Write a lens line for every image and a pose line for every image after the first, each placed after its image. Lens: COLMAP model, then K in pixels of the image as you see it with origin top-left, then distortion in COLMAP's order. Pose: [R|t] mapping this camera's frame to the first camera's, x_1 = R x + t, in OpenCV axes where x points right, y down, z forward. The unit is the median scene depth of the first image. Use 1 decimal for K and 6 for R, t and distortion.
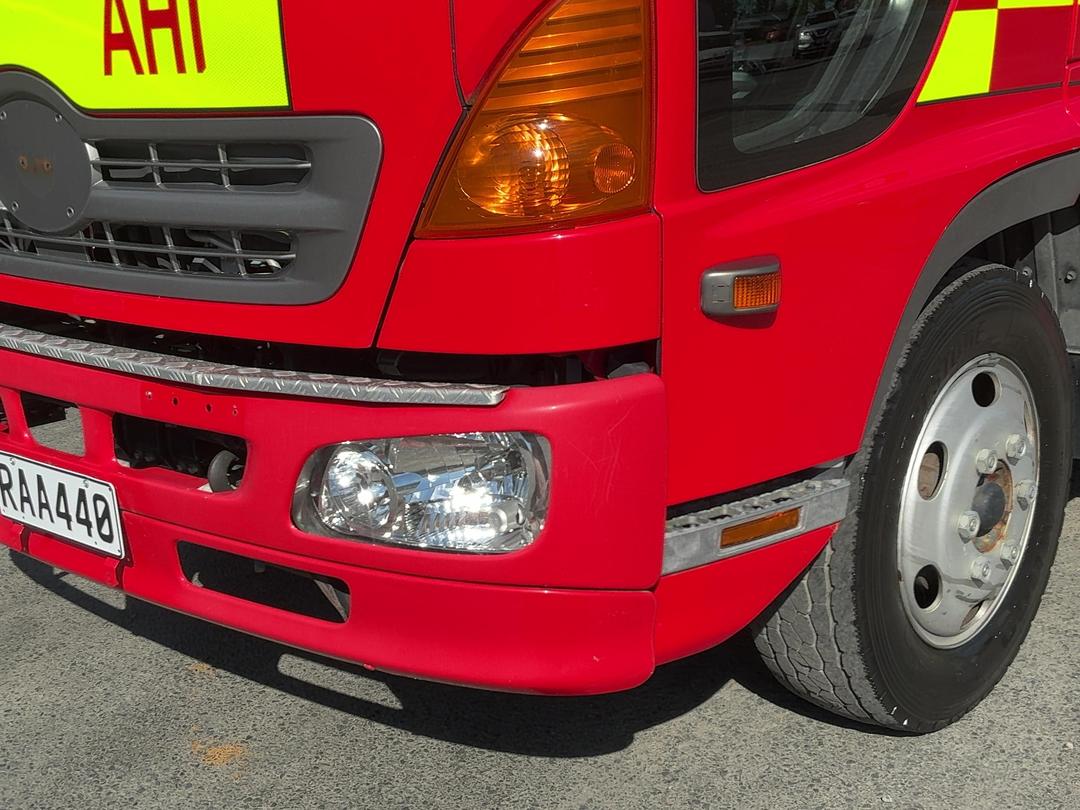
lens RADIAL K [[1424.6, 0, 540.0], [0, 1424.6, 405.0], [0, 0, 1]] dist [0.141372, 0.007748]
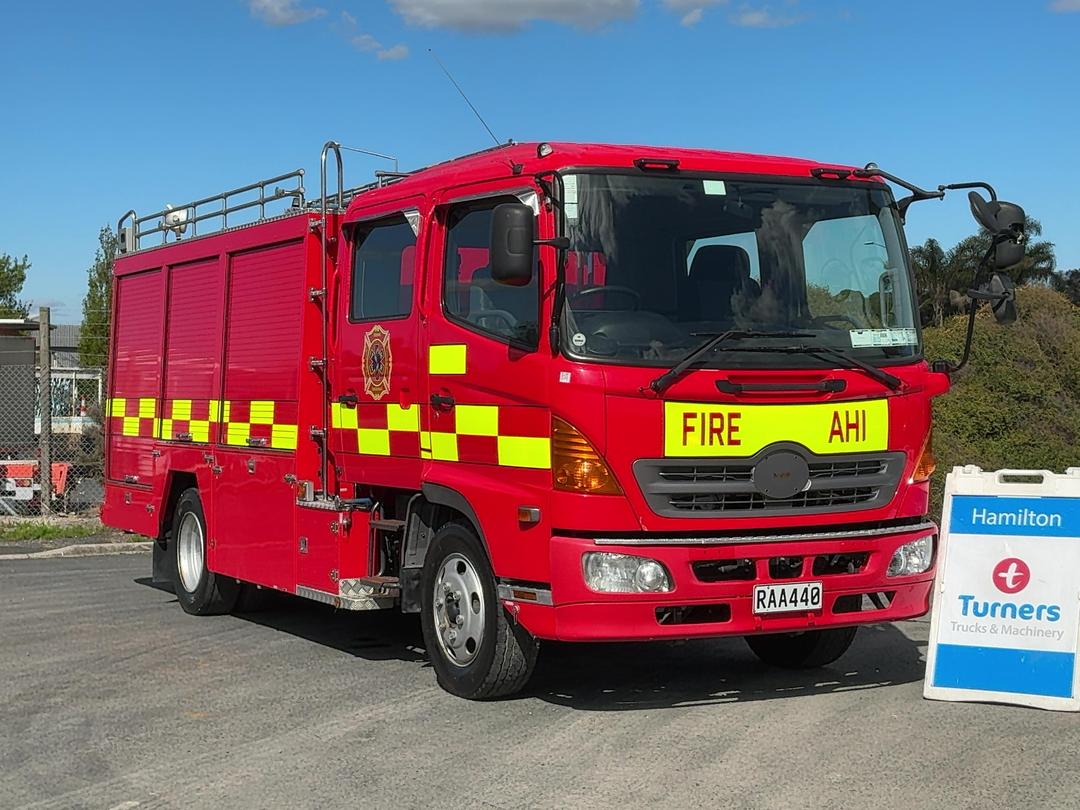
lens RADIAL K [[2105.8, 0, 590.2], [0, 2105.8, 404.5], [0, 0, 1]] dist [0.035821, 0.161757]
pose [[0.332906, 0.026478, 0.942588, -4.444355], [0.230277, 0.967058, -0.108495, 0.063891], [-0.914410, 0.253176, 0.315842, 0.010861]]
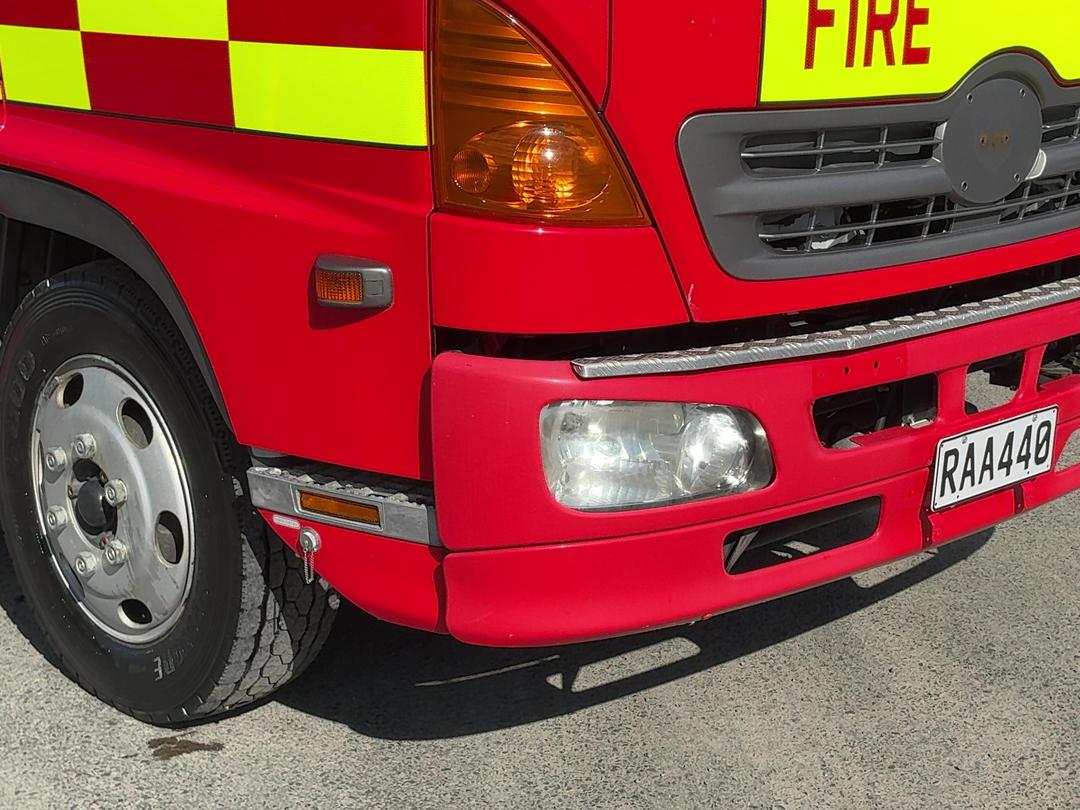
lens RADIAL K [[1785.2, 0, 540.0], [0, 1785.2, 405.0], [0, 0, 1]] dist [0.120661, 0.050139]
pose [[0.084255, -0.199404, 0.976289, -1.749079], [0.248507, 0.953019, 0.173204, -0.298306], [-0.964959, 0.228021, 0.129849, 1.221790]]
